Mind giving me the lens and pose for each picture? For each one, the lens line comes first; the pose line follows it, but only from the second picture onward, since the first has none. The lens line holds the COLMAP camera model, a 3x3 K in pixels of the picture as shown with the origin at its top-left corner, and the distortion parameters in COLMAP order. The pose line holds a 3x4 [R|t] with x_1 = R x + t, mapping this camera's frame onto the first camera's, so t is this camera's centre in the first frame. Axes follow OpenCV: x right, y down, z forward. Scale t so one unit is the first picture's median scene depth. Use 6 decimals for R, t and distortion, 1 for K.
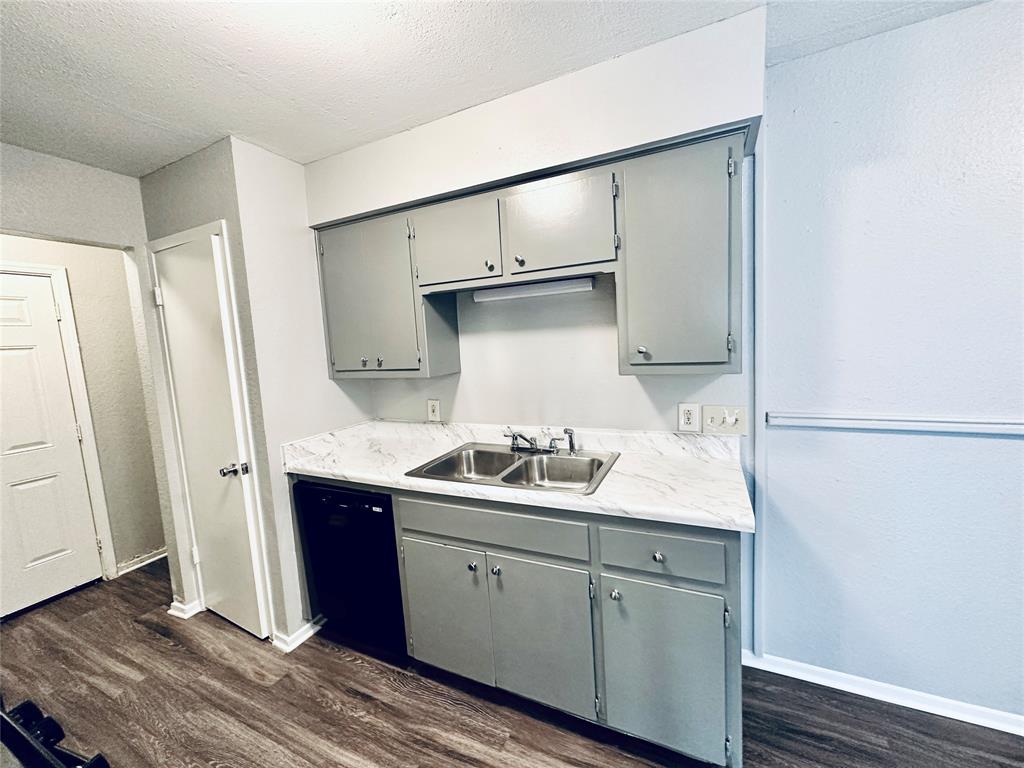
lens RADIAL K [[407.5, 0, 511.3], [0, 407.5, 383.8], [0, 0, 1]] dist [-0.003542, 0.000814]
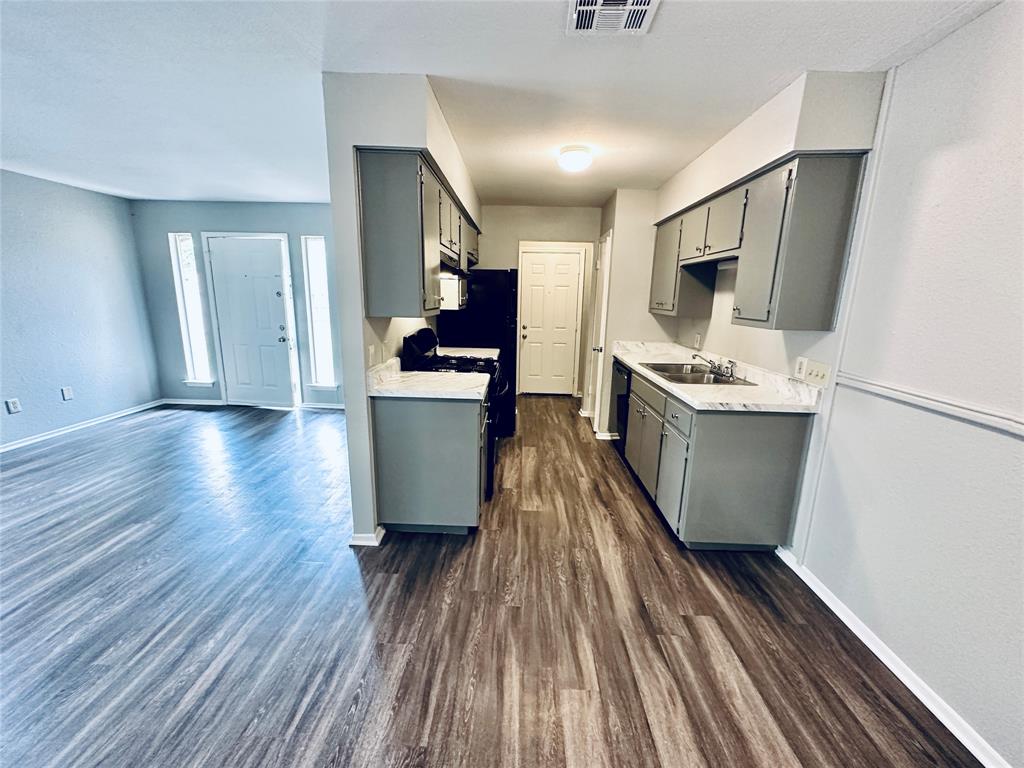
lens RADIAL K [[407.5, 0, 511.3], [0, 407.5, 383.8], [0, 0, 1]] dist [-0.003542, 0.000814]
pose [[0.401100, 0.257940, -0.878968, 1.153239], [-0.139738, 0.965536, 0.219577, -0.020771], [0.905313, 0.034752, 0.423321, -0.338837]]
